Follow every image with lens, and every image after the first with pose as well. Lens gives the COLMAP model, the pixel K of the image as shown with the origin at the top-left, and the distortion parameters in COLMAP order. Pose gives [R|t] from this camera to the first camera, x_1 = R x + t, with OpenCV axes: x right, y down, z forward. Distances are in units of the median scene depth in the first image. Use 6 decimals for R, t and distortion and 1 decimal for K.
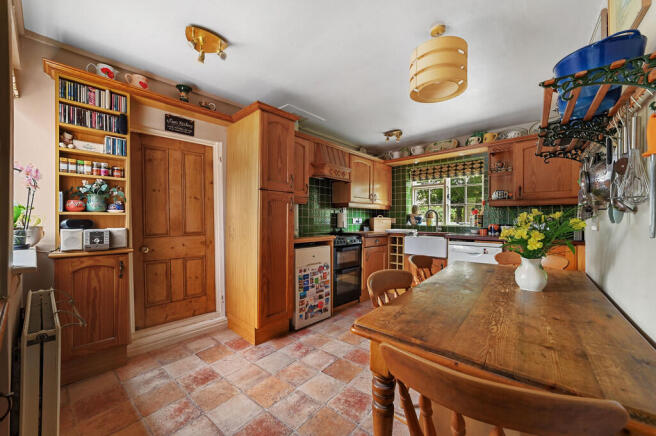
lens RADIAL K [[258.8, 0, 328.1], [0, 258.8, 216.0], [0, 0, 1]] dist [0.001841, 0.000587]
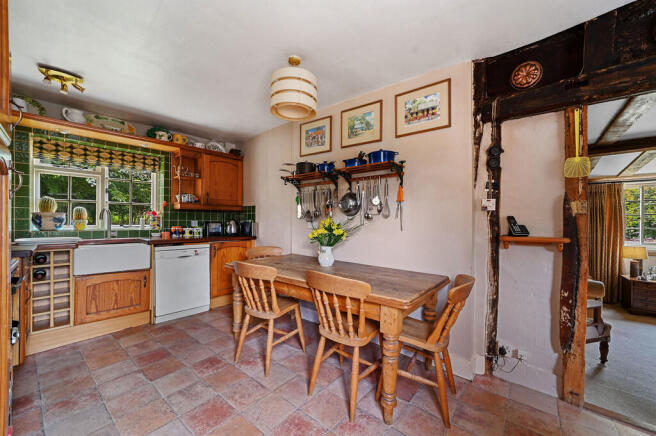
lens RADIAL K [[258.8, 0, 328.1], [0, 258.8, 216.0], [0, 0, 1]] dist [0.001841, 0.000587]
pose [[-0.005909, 0.015695, 0.999859, -0.375393], [-0.018680, 0.999701, -0.015803, -0.002844], [-0.999808, -0.018771, -0.005614, 0.428193]]
